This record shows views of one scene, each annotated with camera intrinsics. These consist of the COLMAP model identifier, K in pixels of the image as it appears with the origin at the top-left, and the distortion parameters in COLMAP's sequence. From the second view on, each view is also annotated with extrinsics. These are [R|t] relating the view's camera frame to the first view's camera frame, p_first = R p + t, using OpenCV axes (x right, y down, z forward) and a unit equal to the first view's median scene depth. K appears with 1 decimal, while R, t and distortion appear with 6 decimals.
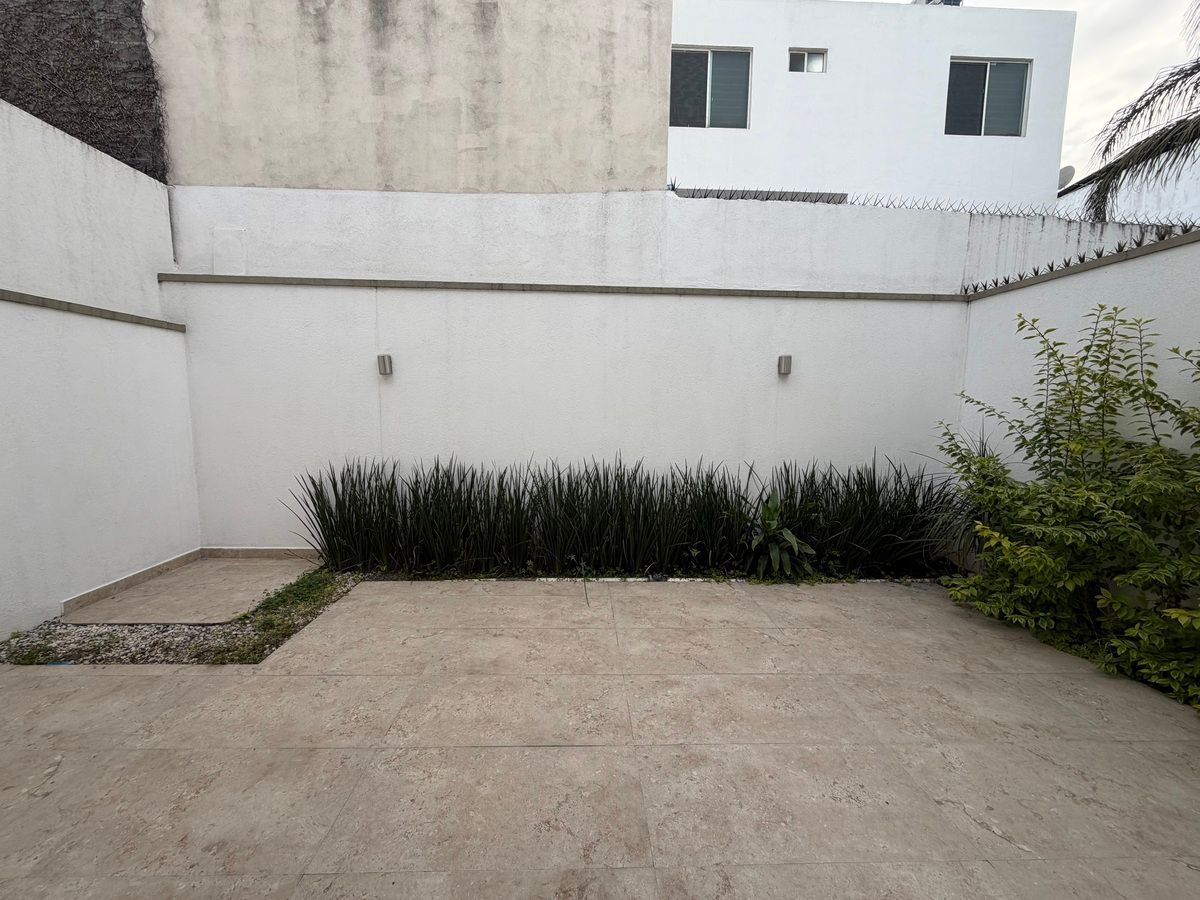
lens RADIAL K [[473.1, 0, 600.0], [0, 473.1, 450.0], [0, 0, 1]] dist [-0.001810, -0.000079]
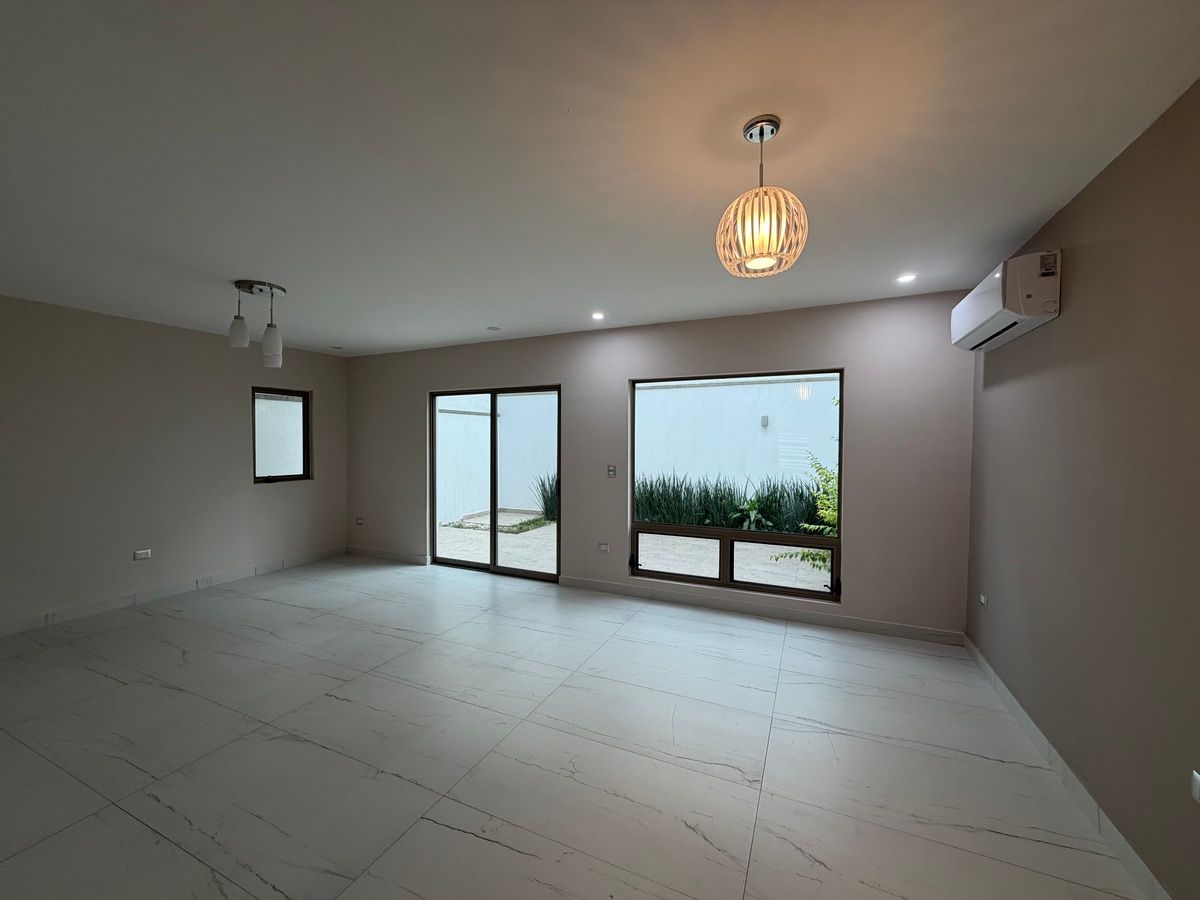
lens RADIAL K [[473.1, 0, 600.0], [0, 473.1, 450.0], [0, 0, 1]] dist [-0.001810, -0.000079]
pose [[0.885562, -0.007784, -0.464457, 0.728546], [-0.036784, 0.995545, -0.086820, 0.111931], [0.463063, 0.093969, 0.881330, -0.926078]]
